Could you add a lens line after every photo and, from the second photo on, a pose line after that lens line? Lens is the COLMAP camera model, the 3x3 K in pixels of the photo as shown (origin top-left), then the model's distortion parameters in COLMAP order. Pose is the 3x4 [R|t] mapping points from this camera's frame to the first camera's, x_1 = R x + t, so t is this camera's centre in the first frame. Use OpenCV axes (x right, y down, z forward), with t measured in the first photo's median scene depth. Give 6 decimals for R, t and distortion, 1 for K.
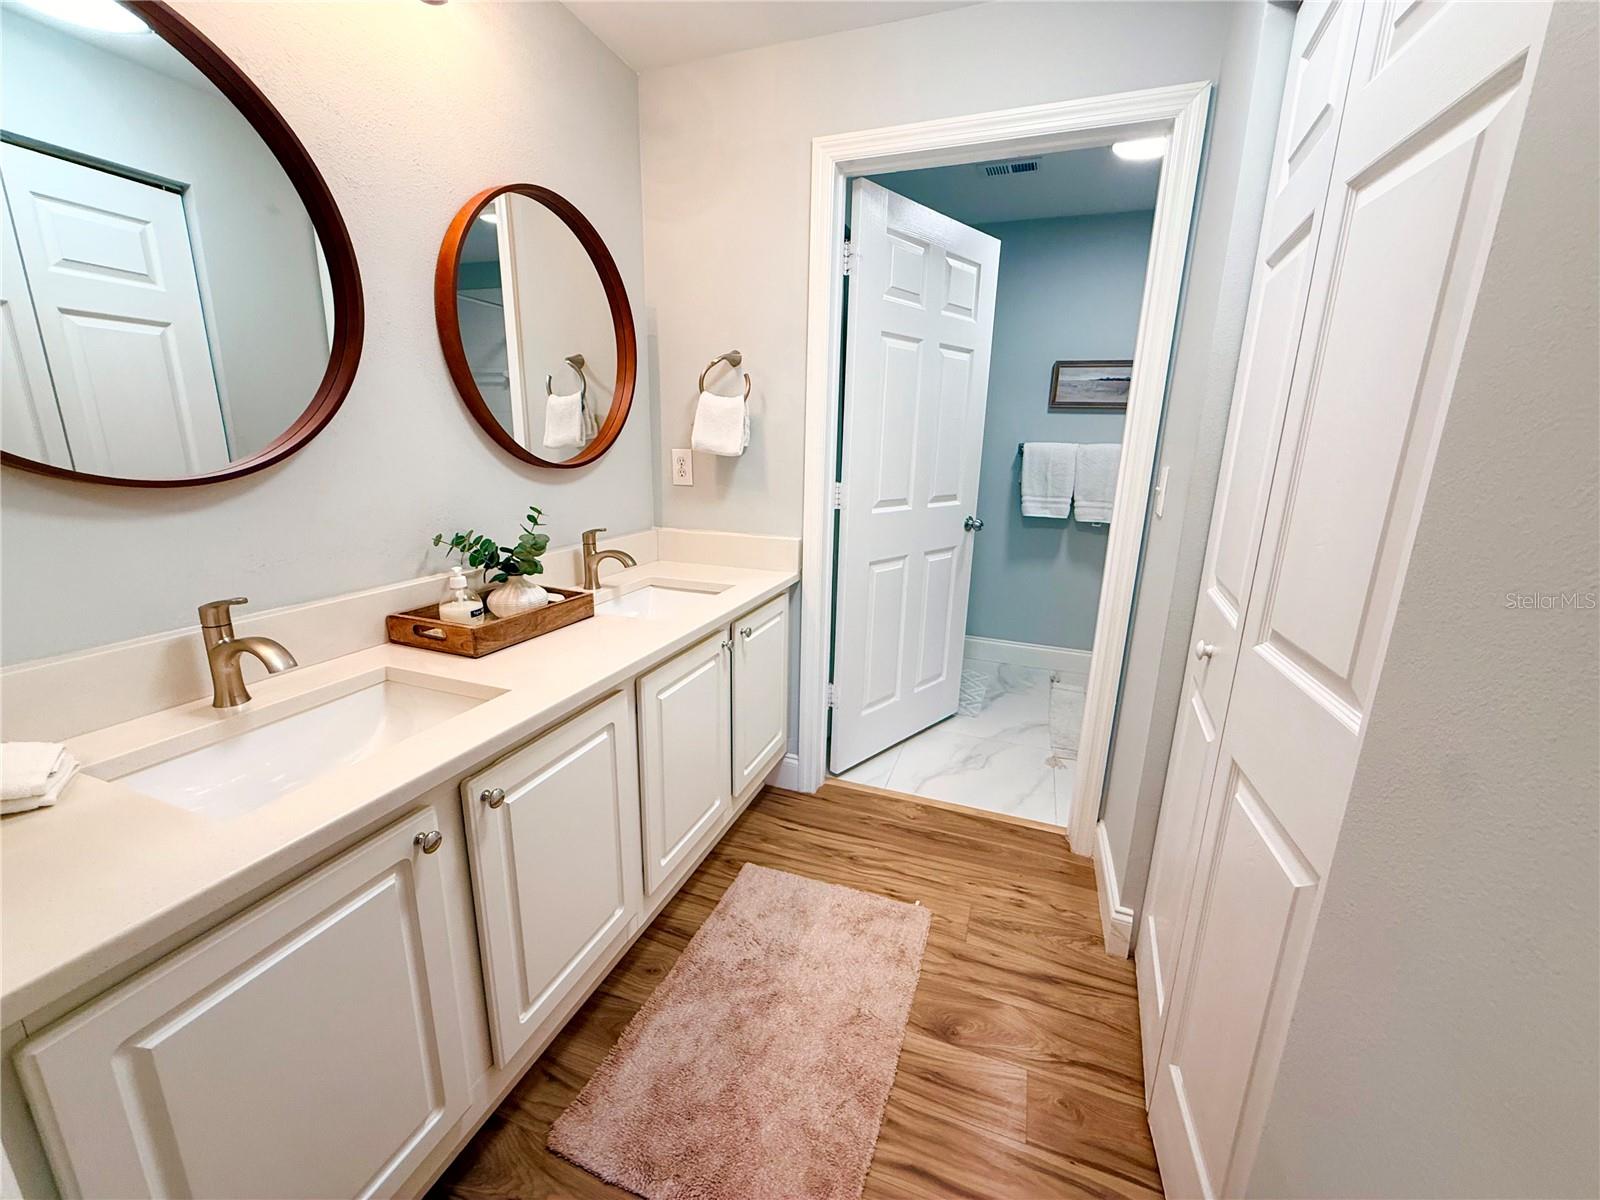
lens RADIAL K [[640.6, 0, 794.0], [0, 640.6, 603.8], [0, 0, 1]] dist [-0.000829, -0.000059]
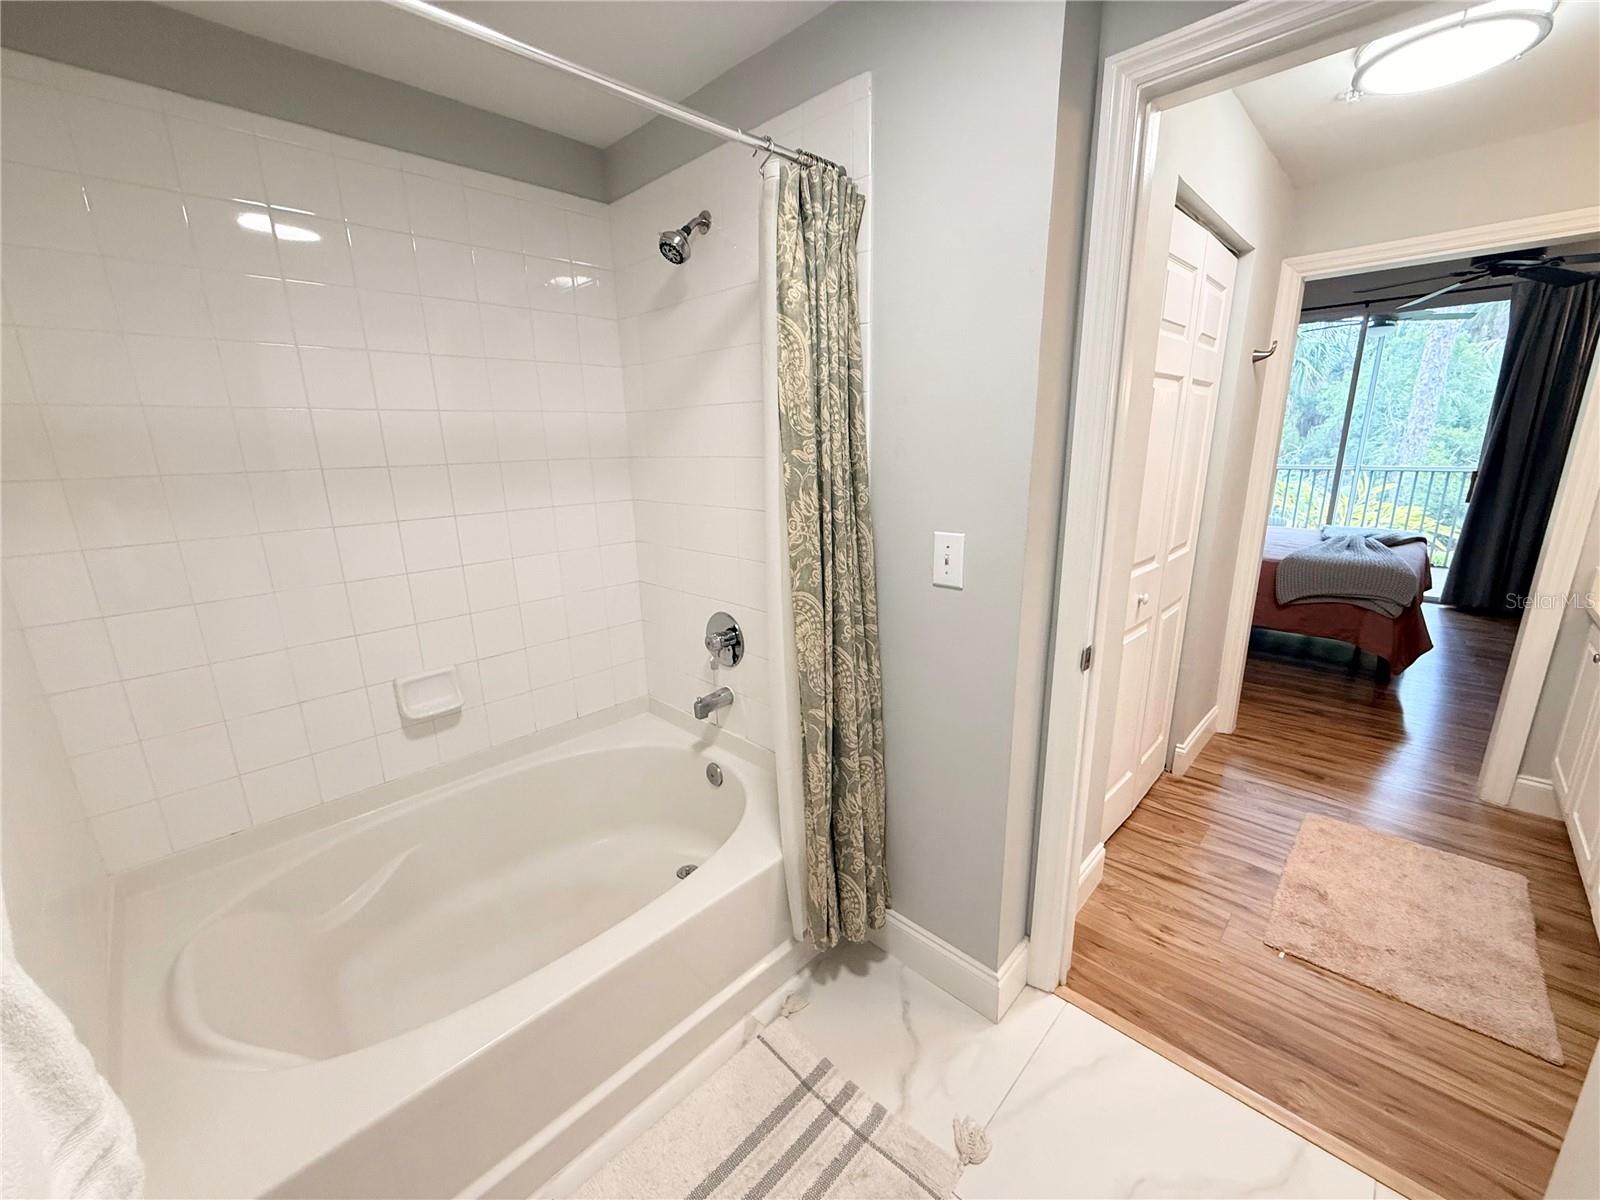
lens RADIAL K [[640.6, 0, 798.7], [0, 640.6, 600.5], [0, 0, 1]] dist [-0.000829, -0.000059]
pose [[-0.915916, -0.088452, 0.391502, 0.515746], [0.111695, 0.880715, 0.460289, -0.529091], [-0.385515, 0.465315, -0.796781, 1.735492]]
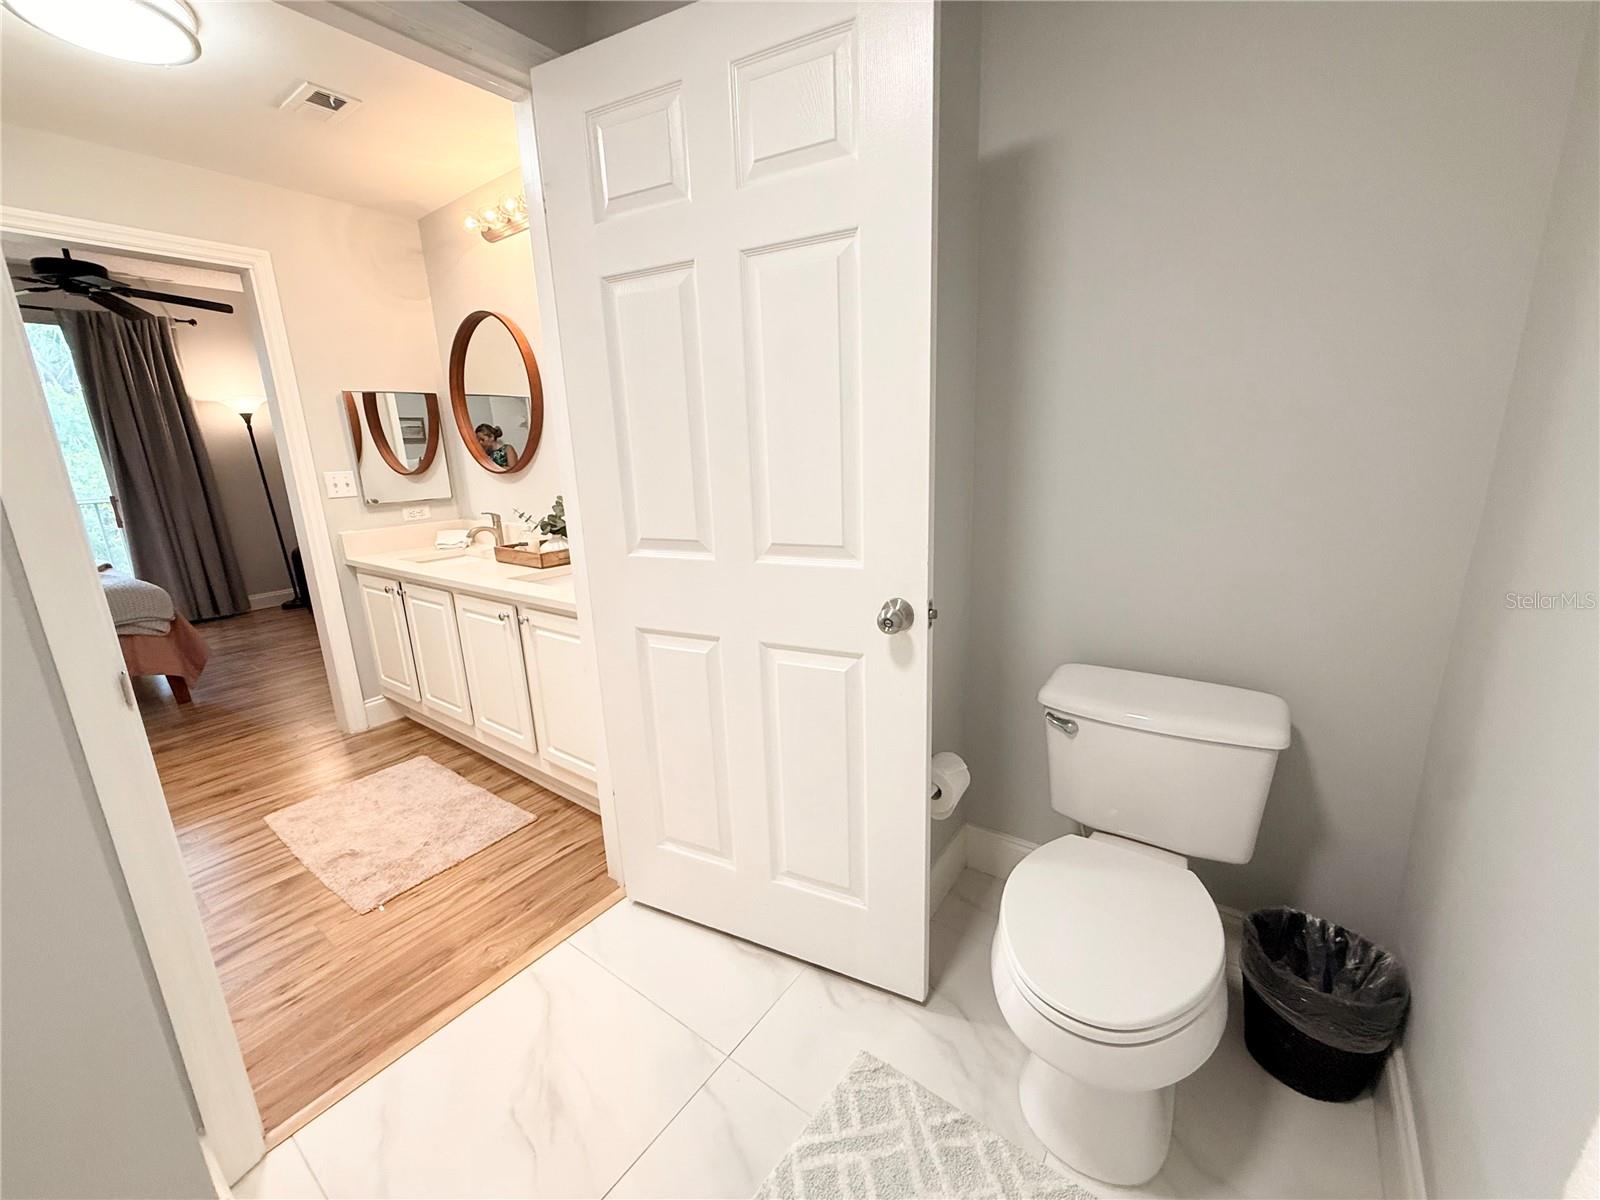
lens RADIAL K [[640.6, 0, 796.9], [0, 640.6, 601.1], [0, 0, 1]] dist [-0.000829, -0.000059]
pose [[-0.276451, 0.229457, -0.933233, 0.811873], [-0.201671, 0.935604, 0.289781, -0.398546], [0.939629, 0.268317, -0.212374, 1.624299]]
